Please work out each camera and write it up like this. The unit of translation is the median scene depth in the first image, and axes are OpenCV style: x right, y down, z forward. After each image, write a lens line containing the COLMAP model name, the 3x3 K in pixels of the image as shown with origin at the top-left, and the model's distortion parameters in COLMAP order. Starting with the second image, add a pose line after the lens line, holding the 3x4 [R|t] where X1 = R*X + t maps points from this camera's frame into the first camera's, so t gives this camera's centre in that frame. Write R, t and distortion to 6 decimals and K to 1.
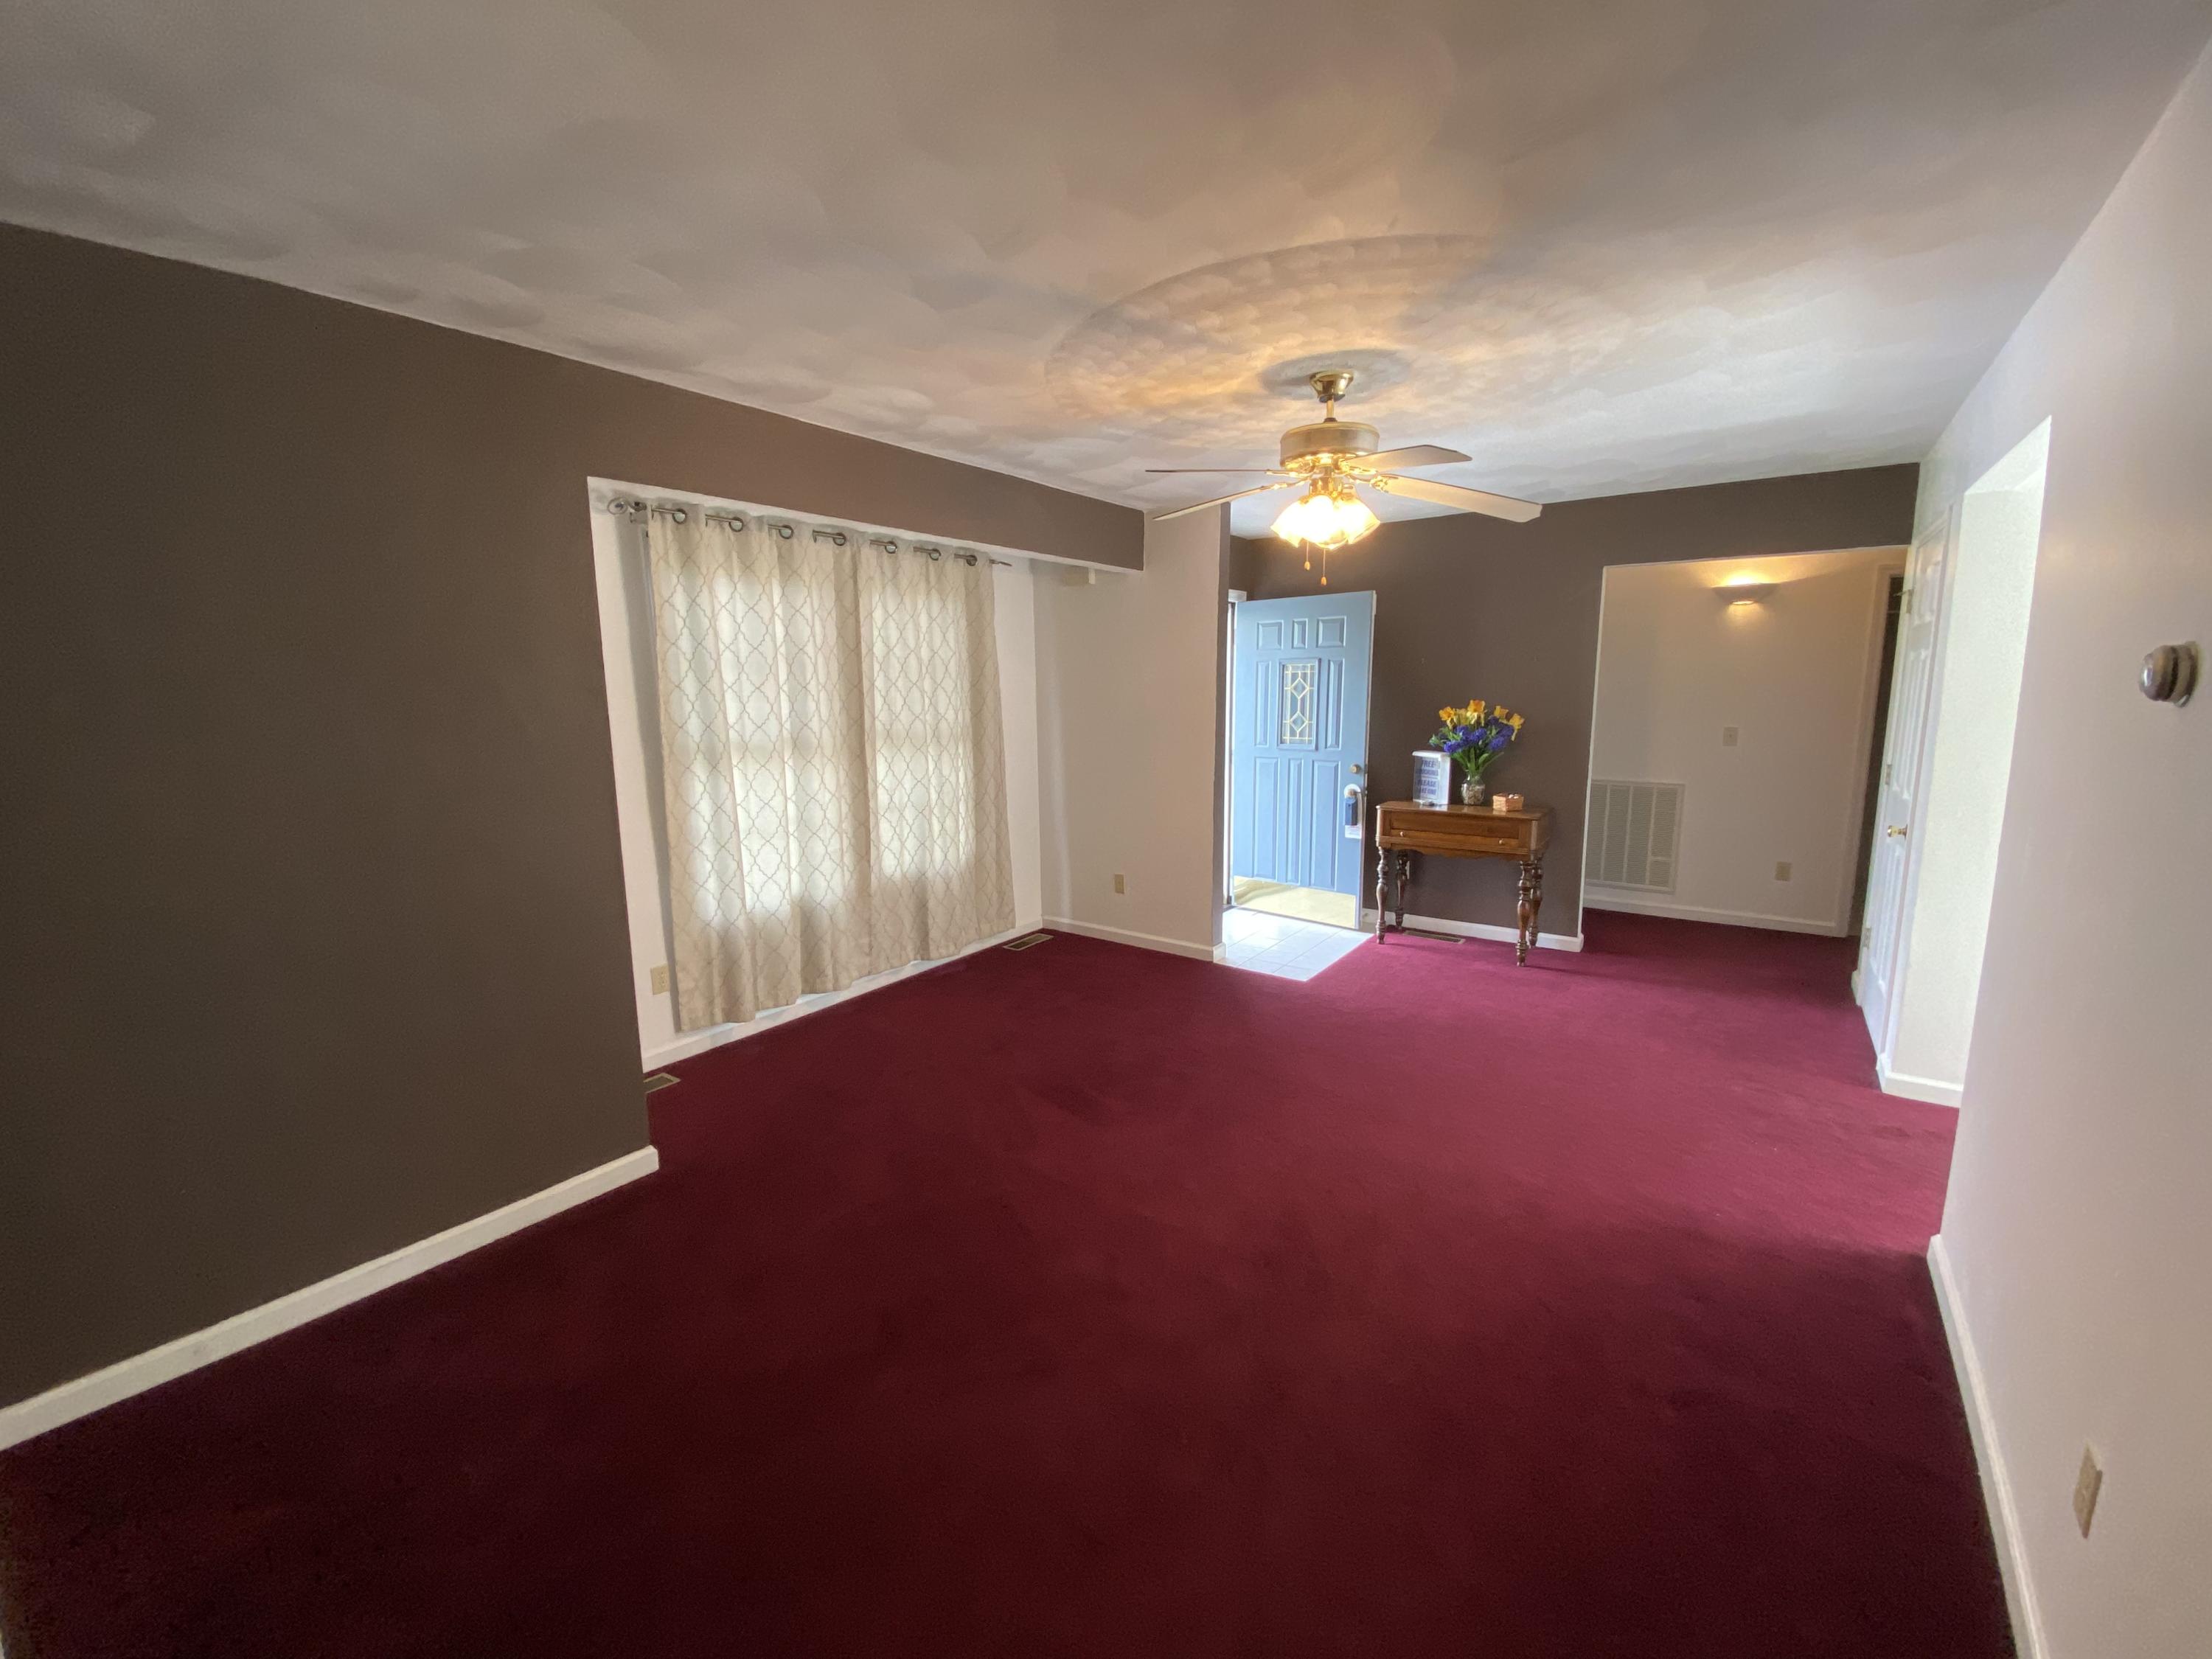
lens RADIAL K [[895.9, 0, 1097.2], [0, 895.9, 835.6], [0, 0, 1]] dist [-0.003228, -0.001988]
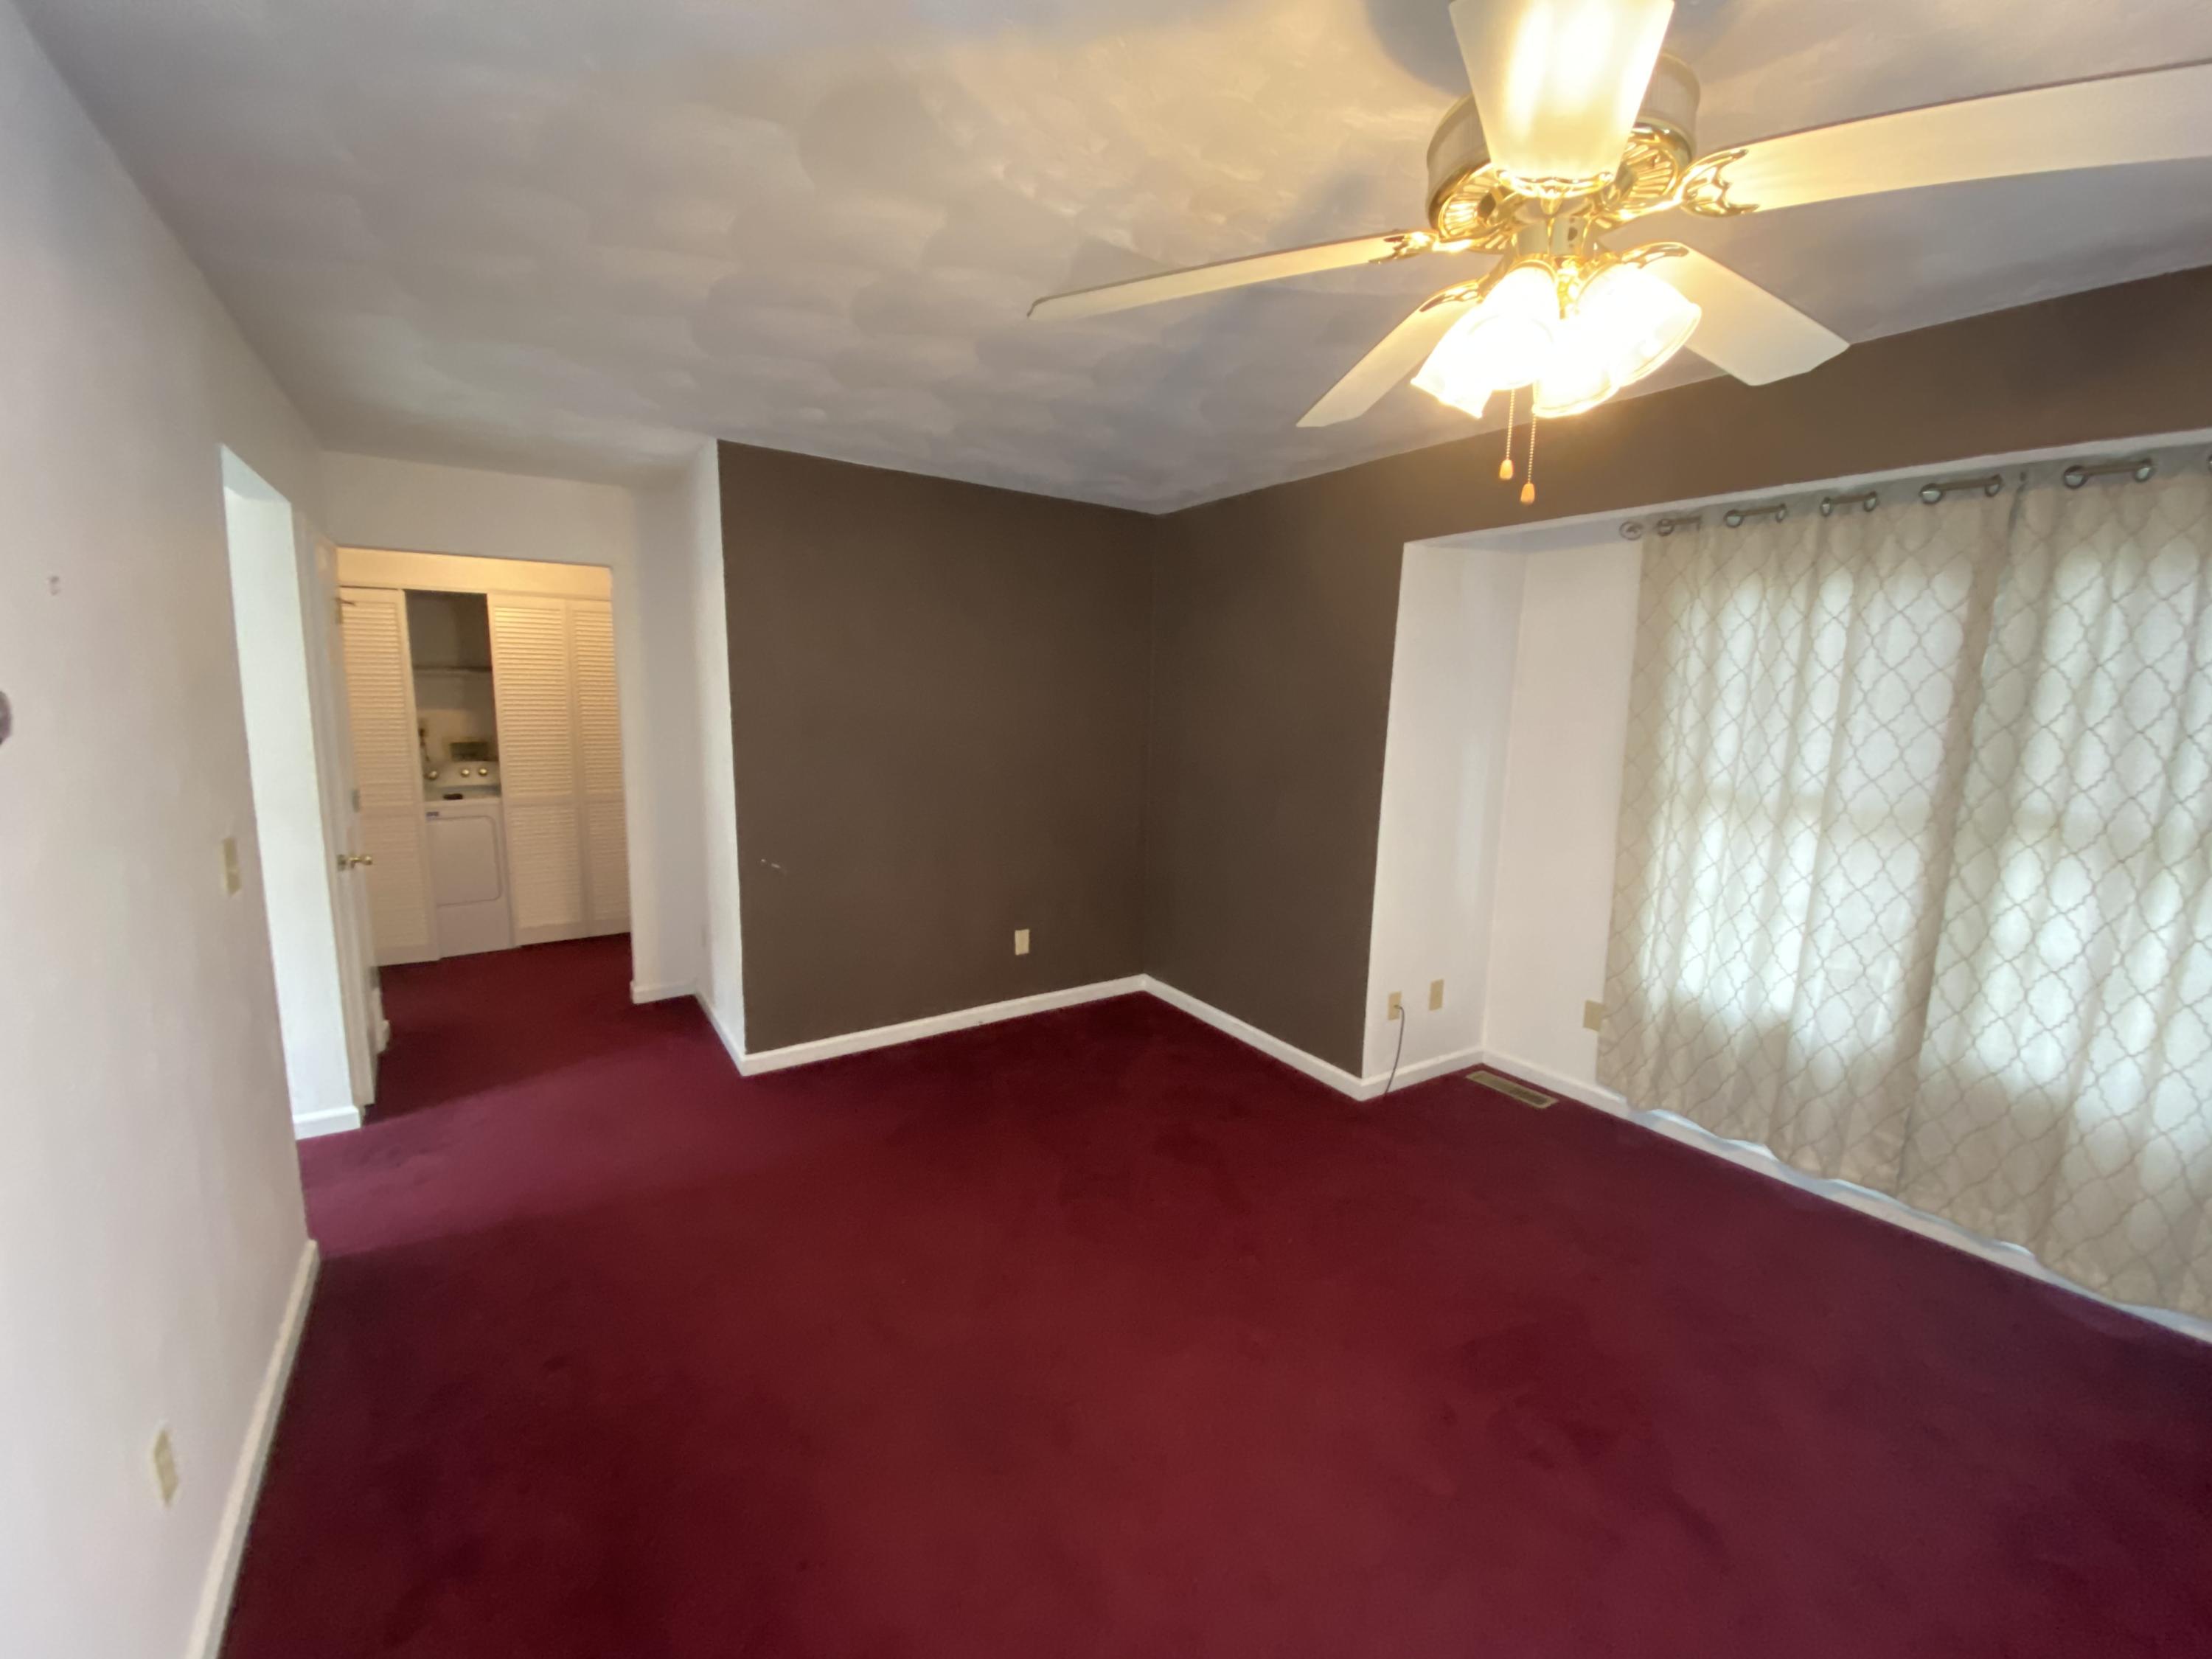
lens RADIAL K [[895.9, 0, 1096.6], [0, 895.9, 818.5], [0, 0, 1]] dist [-0.003228, -0.001988]
pose [[-0.367007, 0.132686, -0.920706, 0.483750], [-0.172969, 0.962779, 0.207697, -0.130088], [0.913995, 0.235480, -0.330396, 0.667297]]
